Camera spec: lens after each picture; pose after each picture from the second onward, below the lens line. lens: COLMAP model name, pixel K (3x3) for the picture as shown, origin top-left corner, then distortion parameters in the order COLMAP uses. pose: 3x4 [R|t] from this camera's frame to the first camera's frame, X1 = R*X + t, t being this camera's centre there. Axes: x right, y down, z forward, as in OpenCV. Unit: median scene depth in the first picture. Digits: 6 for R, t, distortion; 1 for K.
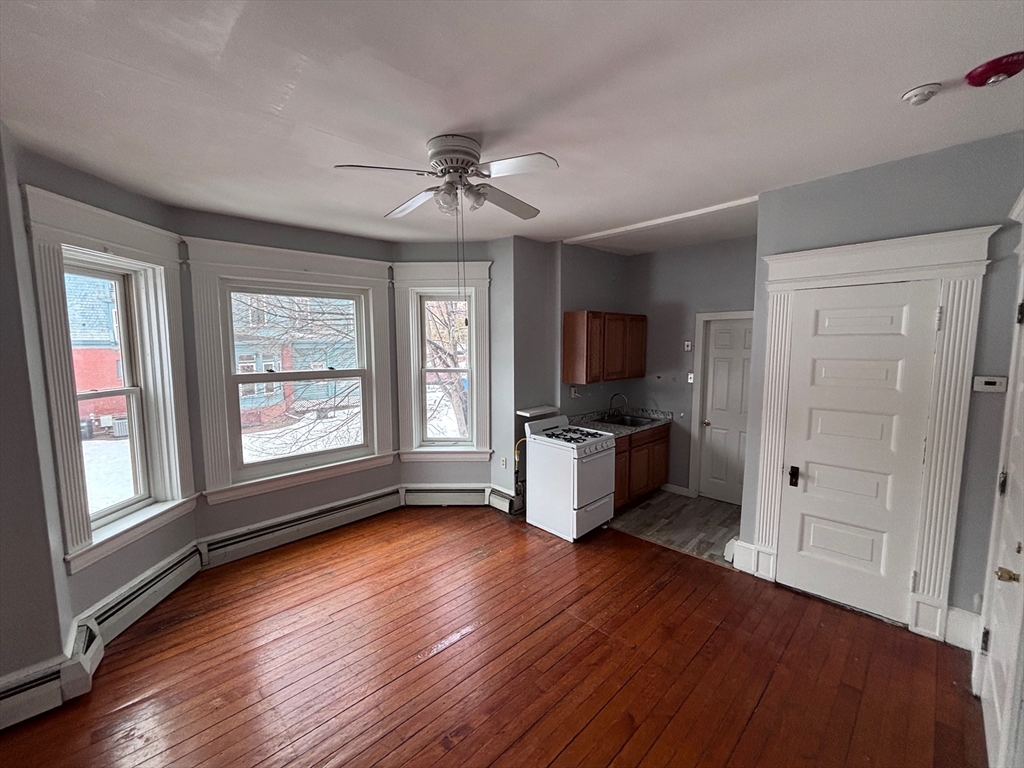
lens RADIAL K [[410.8, 0, 510.4], [0, 410.8, 377.8], [0, 0, 1]] dist [0.001610, 0.000234]
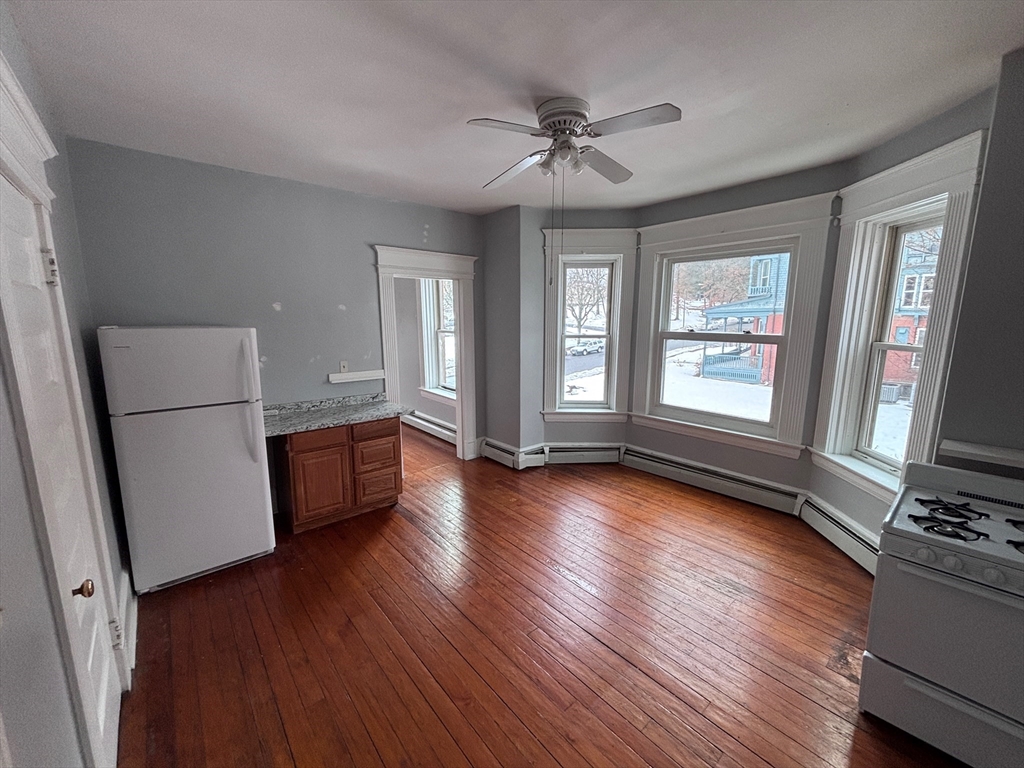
lens RADIAL K [[411.6, 0, 512.9], [0, 411.6, 383.0], [0, 0, 1]] dist [0.001046, -0.000193]
pose [[-0.043242, 0.180092, -0.982699, 0.653934], [-0.069251, 0.980713, 0.182775, -0.055533], [0.996662, 0.075957, -0.029936, 0.631612]]
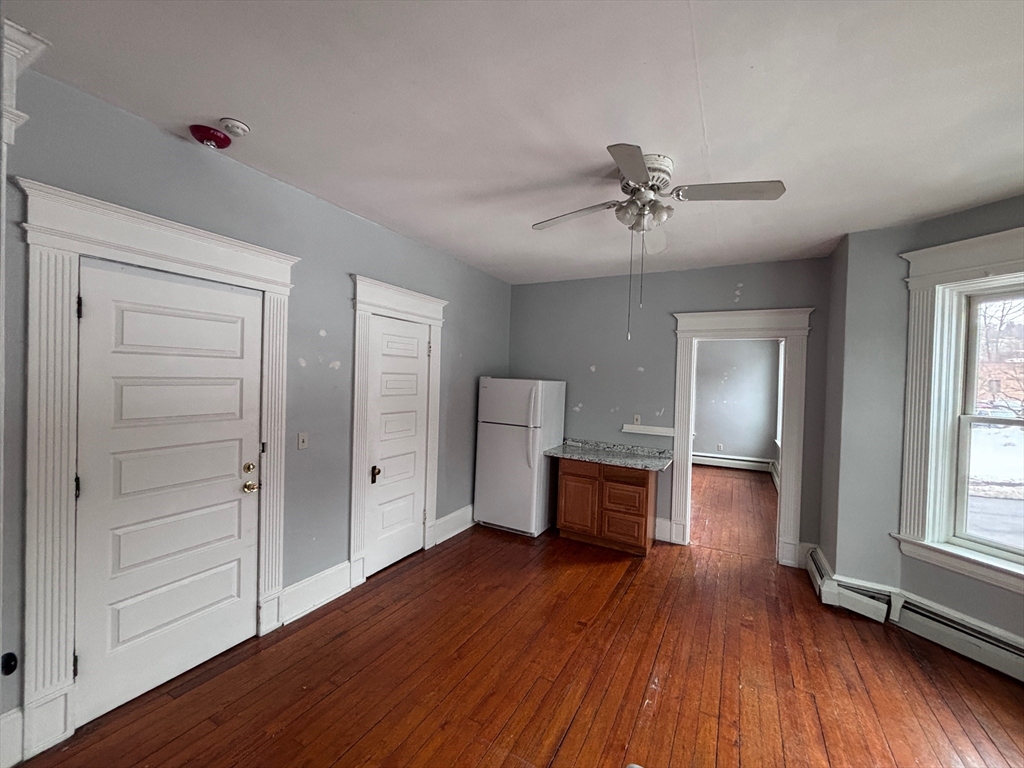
lens RADIAL K [[411.6, 0, 512.9], [0, 411.6, 383.0], [0, 0, 1]] dist [0.001046, -0.000193]
pose [[-0.951831, -0.007136, -0.306541, 0.353245], [-0.035681, 0.995515, 0.087619, -0.075606], [0.304541, 0.094336, -0.947816, 1.197946]]
